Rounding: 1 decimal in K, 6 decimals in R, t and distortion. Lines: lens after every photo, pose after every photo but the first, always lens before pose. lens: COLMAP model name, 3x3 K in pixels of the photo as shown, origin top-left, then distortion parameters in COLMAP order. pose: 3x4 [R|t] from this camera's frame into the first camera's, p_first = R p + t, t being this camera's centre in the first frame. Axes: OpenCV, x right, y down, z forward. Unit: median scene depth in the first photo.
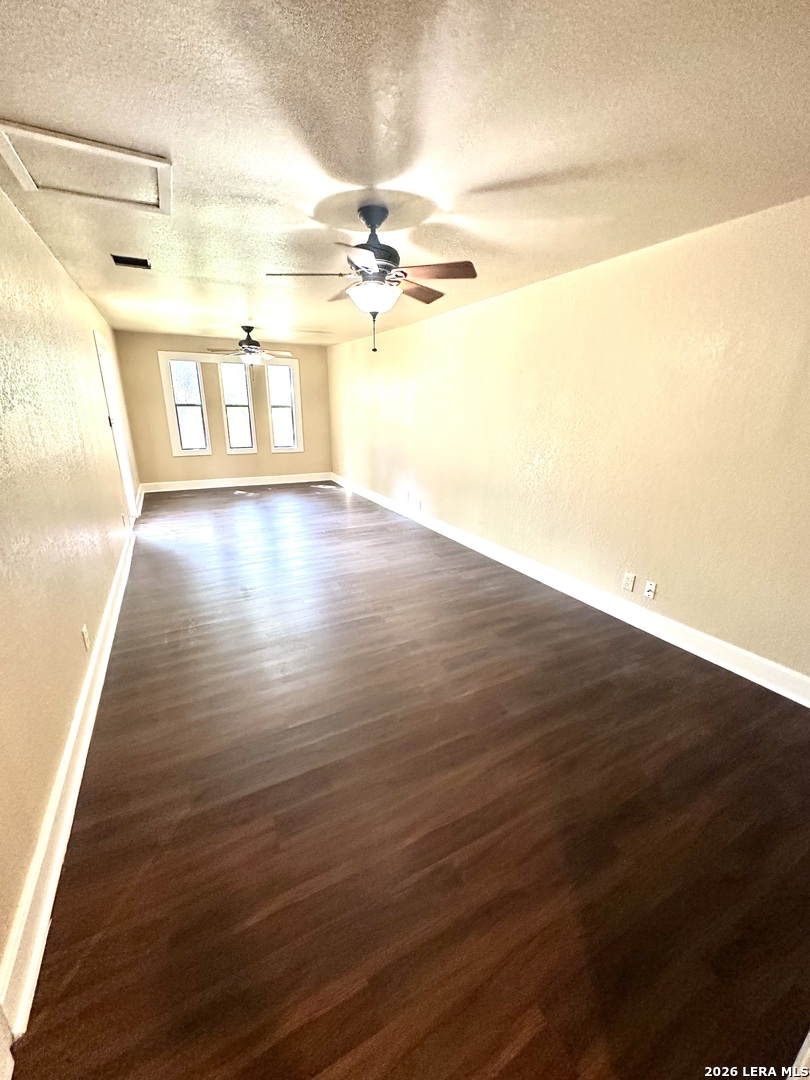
lens RADIAL K [[431.1, 0, 405.0], [0, 431.1, 540.0], [0, 0, 1]] dist [-0.002824, 0.000921]
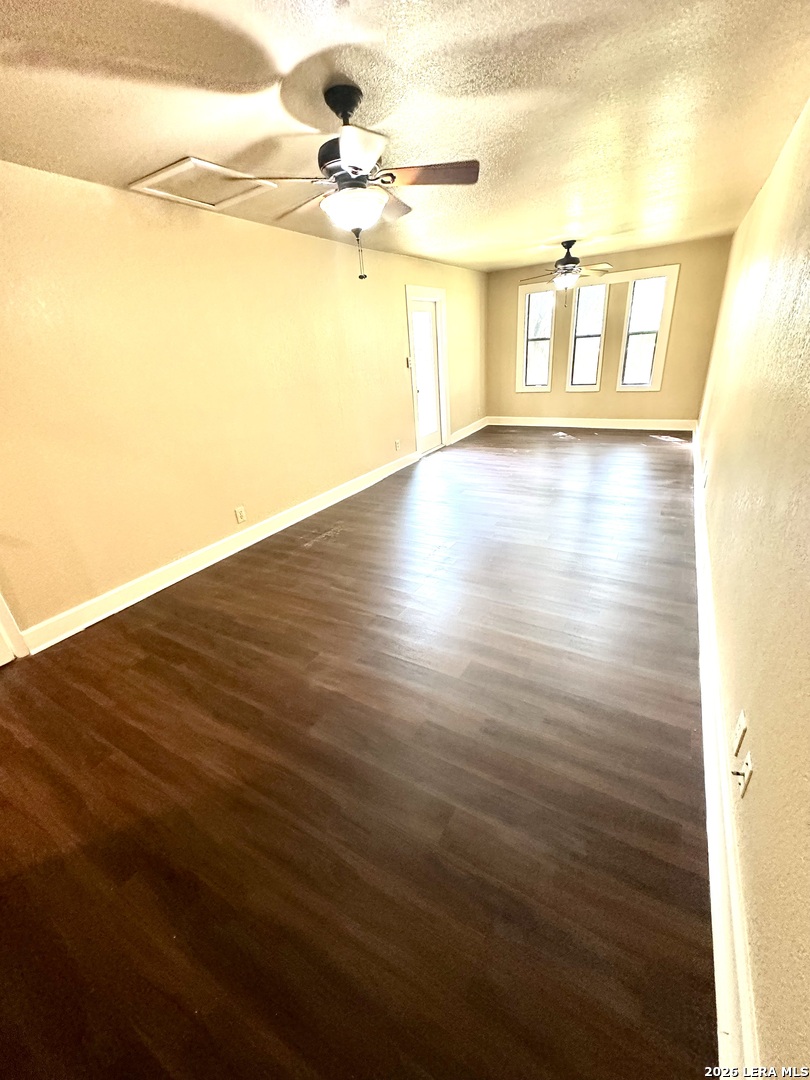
lens RADIAL K [[431.1, 0, 405.0], [0, 431.1, 540.0], [0, 0, 1]] dist [-0.002824, 0.000921]
pose [[0.521849, 0.305251, -0.796552, 0.331897], [-0.185539, 0.952044, 0.243285, -0.070172], [0.832616, 0.020833, 0.553459, 0.250424]]
